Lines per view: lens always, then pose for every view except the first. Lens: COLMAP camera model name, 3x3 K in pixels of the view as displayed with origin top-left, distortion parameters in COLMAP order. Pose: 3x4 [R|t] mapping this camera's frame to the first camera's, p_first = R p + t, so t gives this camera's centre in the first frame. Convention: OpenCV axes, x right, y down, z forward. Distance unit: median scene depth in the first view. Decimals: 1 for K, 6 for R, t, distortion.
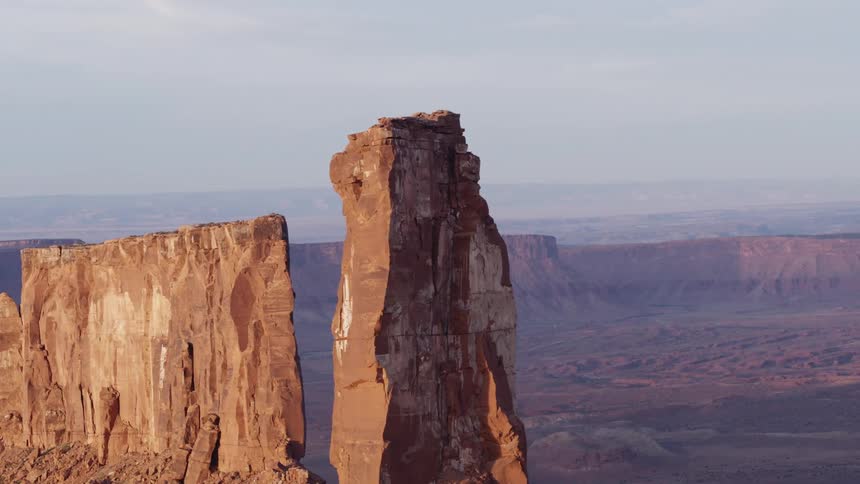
lens RADIAL K [[2312.4, 0, 433.9], [0, 2312.4, 238.4], [0, 0, 1]] dist [0.140857, 0.000000]
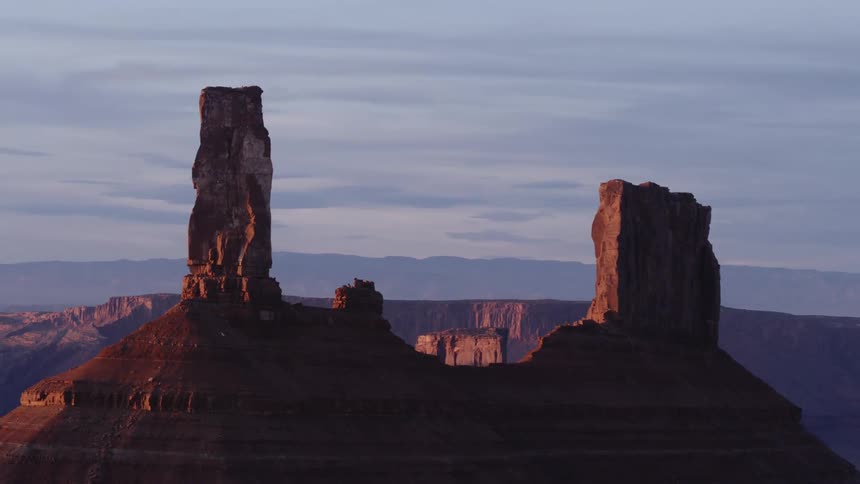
lens RADIAL K [[2312.4, 0, 407.7], [0, 2312.4, 229.0], [0, 0, 1]] dist [0.140857, 0.000000]
pose [[0.788478, 0.037234, -0.613934, 1.660922], [-0.062658, 0.997836, -0.019955, 0.136609], [0.611863, 0.054201, 0.789105, -0.840608]]
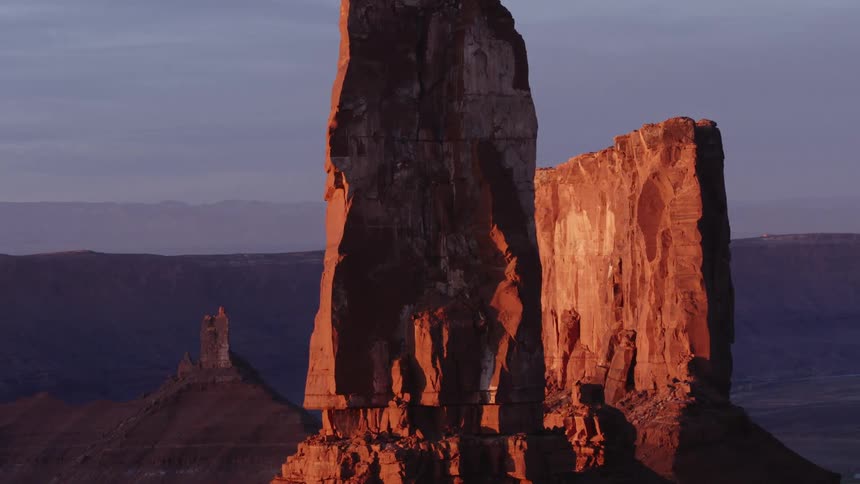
lens RADIAL K [[2312.4, 0, 435.9], [0, 2312.4, 239.8], [0, 0, 1]] dist [0.140857, 0.000000]
pose [[0.941168, 0.009466, -0.337807, 0.297048], [-0.009498, 0.999954, 0.001559, 0.076451], [0.337806, 0.001741, 0.941214, 0.168954]]
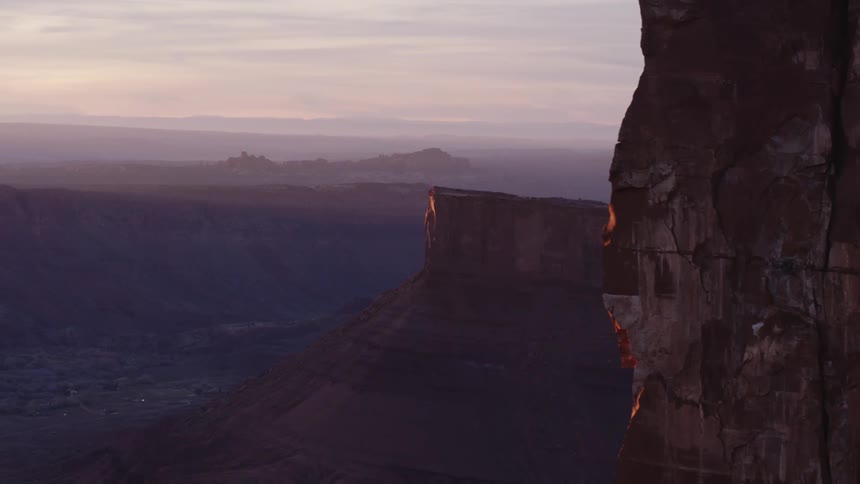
lens RADIAL K [[2312.4, 0, 429.1], [0, 2312.4, 238.9], [0, 0, 1]] dist [0.140857, 0.000000]
pose [[0.102994, 0.097902, -0.989852, 0.334876], [-0.038286, 0.994797, 0.094408, 0.005938], [0.993945, 0.028174, 0.106206, 0.882360]]
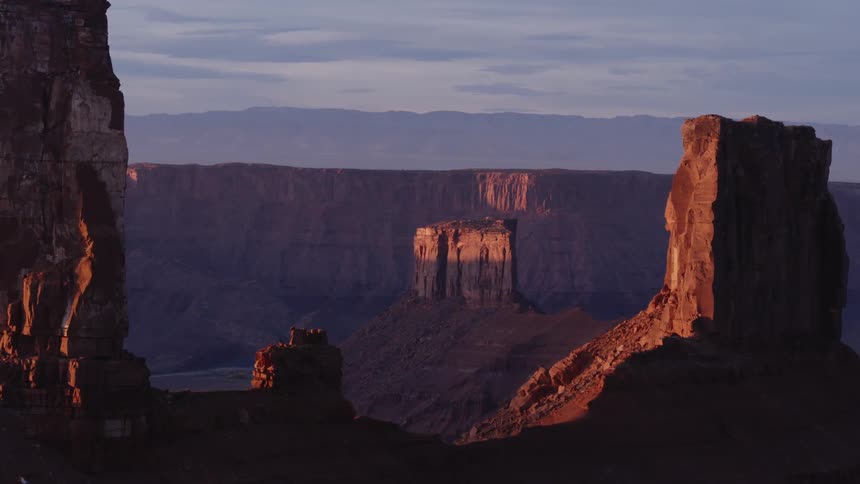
lens RADIAL K [[2312.4, 0, 426.6], [0, 2312.4, 233.7], [0, 0, 1]] dist [0.140857, 0.000000]
pose [[0.793410, 0.074424, -0.604121, 0.969257], [-0.059196, 0.997227, 0.045109, 0.009866], [0.605803, -0.000029, 0.795615, 0.063864]]
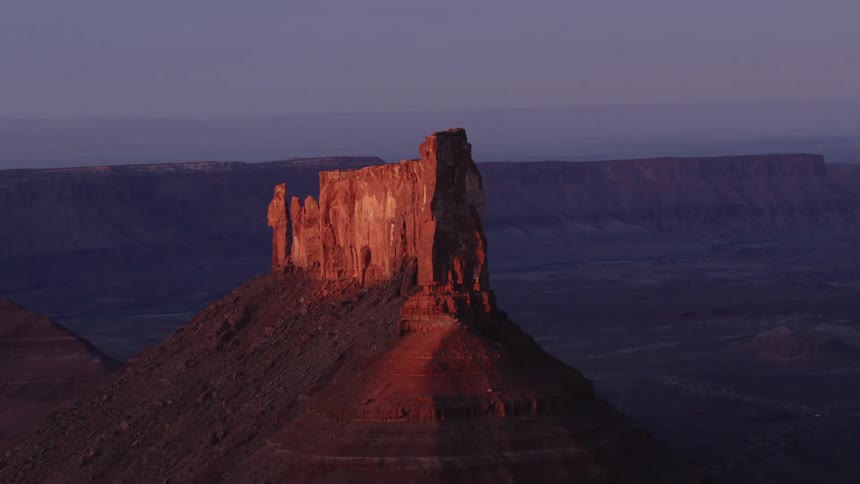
lens RADIAL K [[2312.4, 0, 427.7], [0, 2312.4, 242.2], [0, 0, 1]] dist [0.140857, 0.000000]
pose [[0.991246, 0.008377, -0.131762, 0.348933], [-0.003395, 0.999272, 0.037987, -0.022315], [0.131984, -0.037207, 0.990553, -1.884143]]
